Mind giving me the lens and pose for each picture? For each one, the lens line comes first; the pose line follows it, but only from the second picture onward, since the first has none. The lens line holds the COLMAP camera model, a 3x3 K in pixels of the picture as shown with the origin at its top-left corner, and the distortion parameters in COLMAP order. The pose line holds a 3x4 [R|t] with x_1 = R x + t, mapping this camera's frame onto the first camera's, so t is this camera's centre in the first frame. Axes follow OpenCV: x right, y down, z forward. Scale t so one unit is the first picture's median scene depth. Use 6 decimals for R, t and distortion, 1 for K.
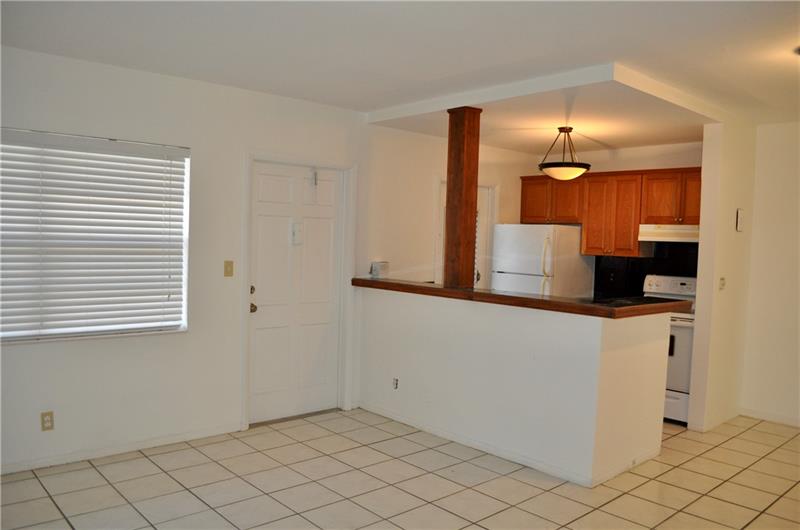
lens RADIAL K [[634.3, 0, 399.3], [0, 634.3, 265.5], [0, 0, 1]] dist [-0.069178, -0.006199]
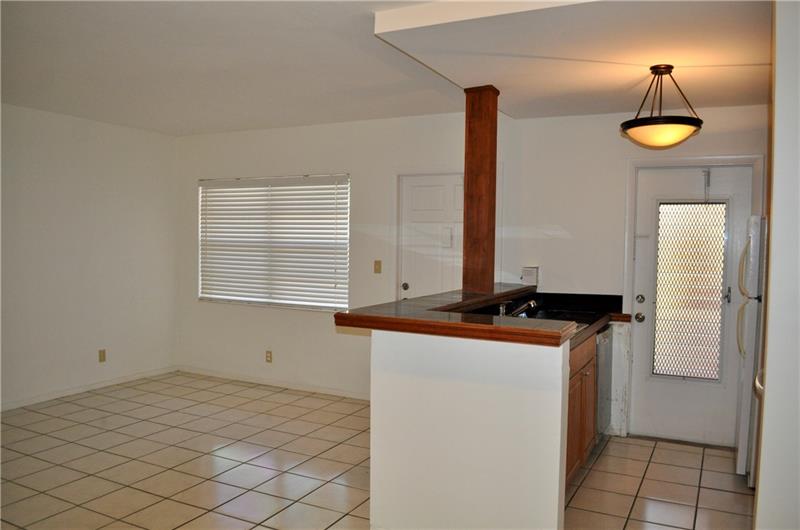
lens RADIAL K [[634.3, 0, 400.6], [0, 634.3, 267.1], [0, 0, 1]] dist [-0.069178, -0.006199]
pose [[0.350745, 0.006279, -0.936450, 0.966221], [-0.052161, 0.998556, -0.012841, 0.020279], [0.935017, 0.053350, 0.350566, 0.653287]]
